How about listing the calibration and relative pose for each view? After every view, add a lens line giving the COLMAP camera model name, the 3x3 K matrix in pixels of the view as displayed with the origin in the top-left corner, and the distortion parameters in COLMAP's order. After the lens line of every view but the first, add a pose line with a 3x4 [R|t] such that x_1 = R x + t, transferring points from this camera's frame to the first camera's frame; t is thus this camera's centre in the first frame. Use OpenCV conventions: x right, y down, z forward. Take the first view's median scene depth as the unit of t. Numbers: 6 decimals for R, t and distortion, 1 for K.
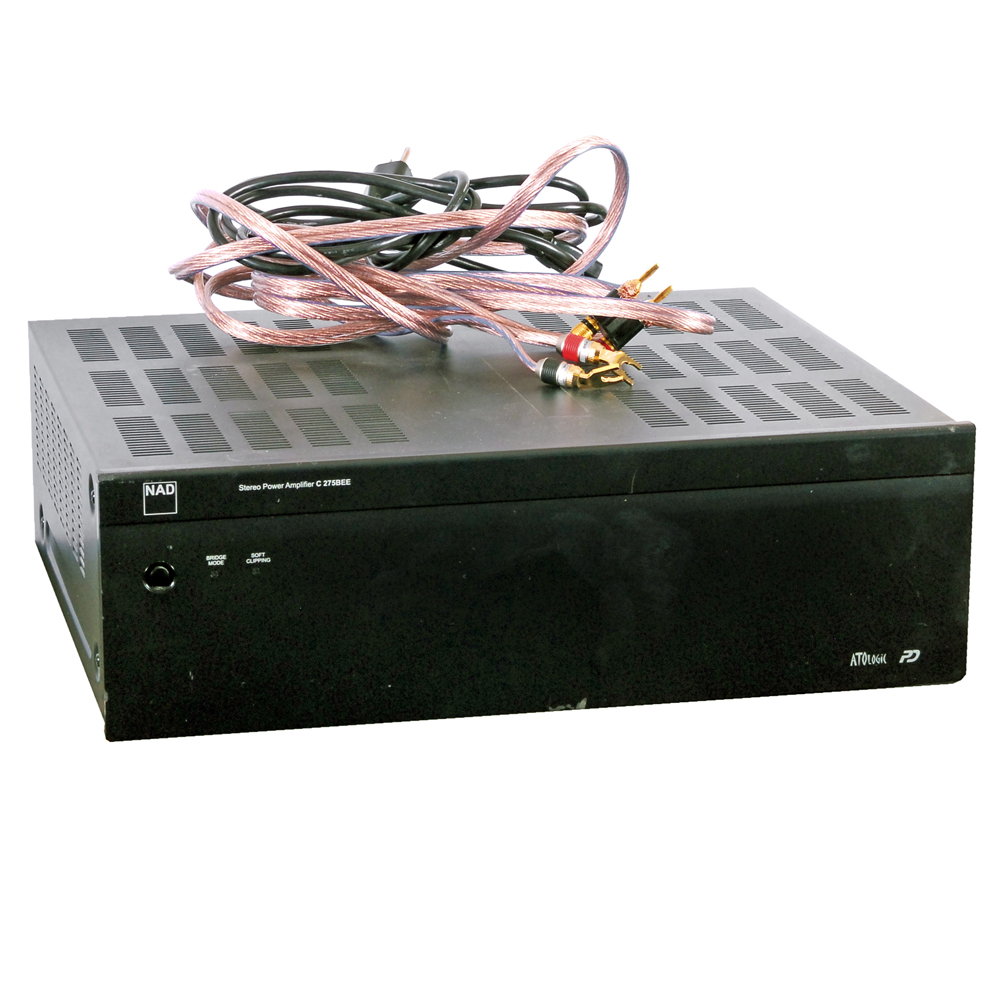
lens RADIAL K [[3327.4, 0, 500.0], [0, 3327.4, 500.0], [0, 0, 1]] dist [-0.092196, -1.399140]
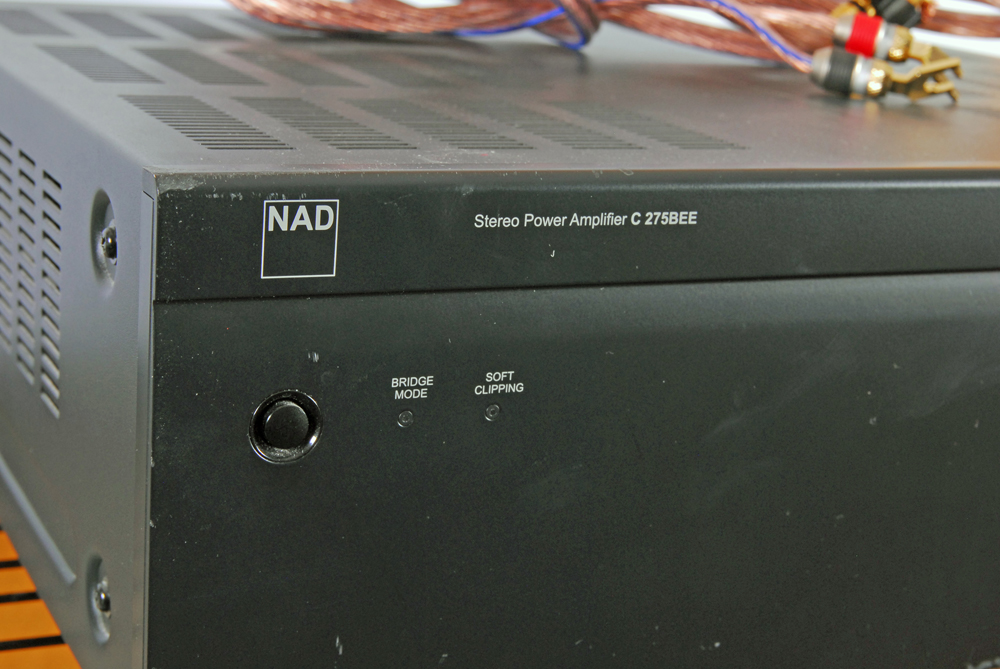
lens RADIAL K [[1791.2, 0, 500.0], [0, 1791.2, 334.5], [0, 0, 1]] dist [-0.132410, -0.215904]
pose [[0.973953, 0.012505, 0.226403, -0.127418], [-0.011551, 0.999918, -0.005541, 0.012339], [-0.226454, 0.002781, 0.974018, 0.770074]]
